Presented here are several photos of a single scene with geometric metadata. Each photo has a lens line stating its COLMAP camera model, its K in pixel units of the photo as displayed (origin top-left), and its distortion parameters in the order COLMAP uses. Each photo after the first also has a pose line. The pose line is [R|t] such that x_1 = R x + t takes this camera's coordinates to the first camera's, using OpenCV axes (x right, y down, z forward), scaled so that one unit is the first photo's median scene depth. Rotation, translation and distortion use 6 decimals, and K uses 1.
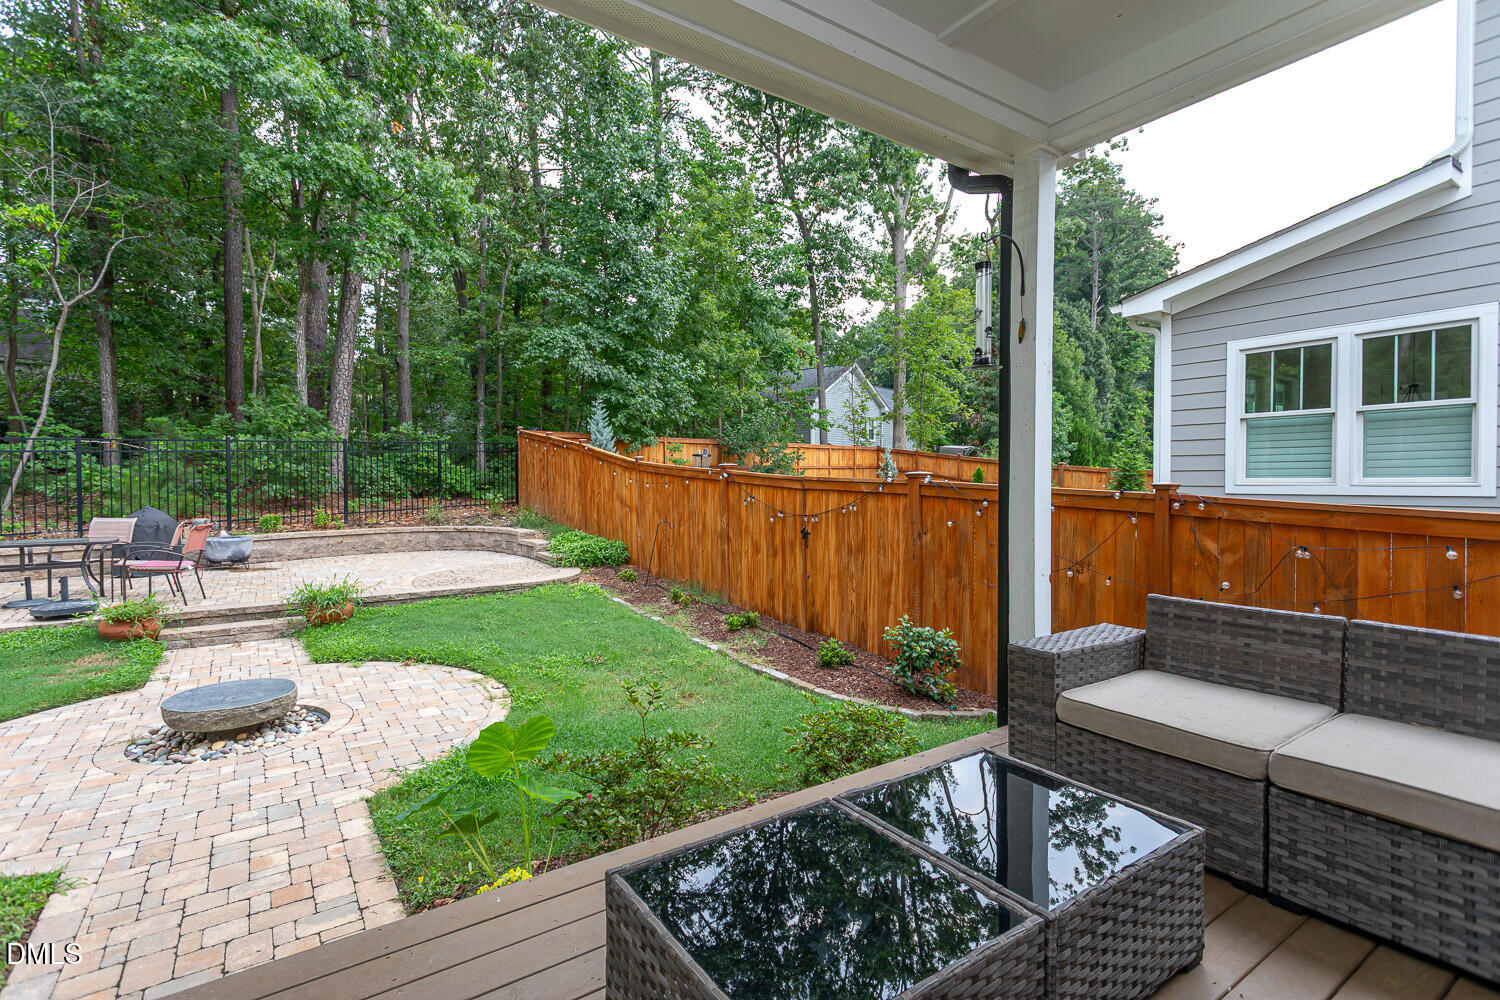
lens RADIAL K [[715.1, 0, 752.3], [0, 715.1, 495.2], [0, 0, 1]] dist [-0.001460, 0.000525]
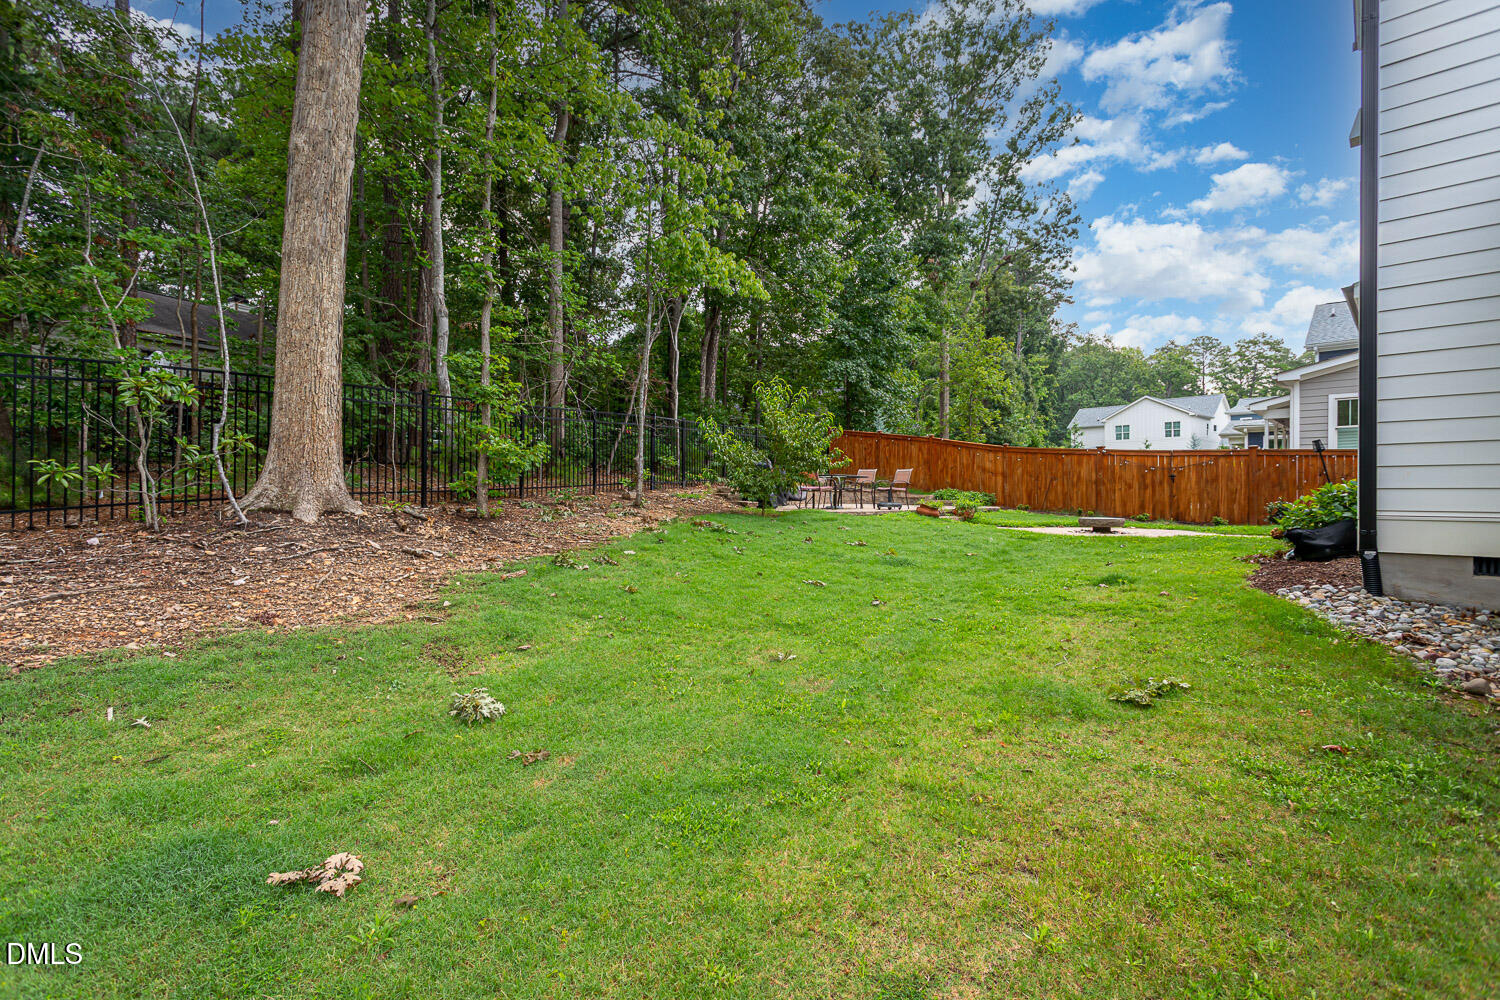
lens RADIAL K [[715.1, 0, 745.7], [0, 715.1, 497.4], [0, 0, 1]] dist [-0.001460, 0.000525]
pose [[0.981002, 0.010823, 0.193694, -1.533107], [-0.006595, 0.999726, -0.022458, 0.166699], [-0.193884, 0.020754, 0.980805, -0.820965]]
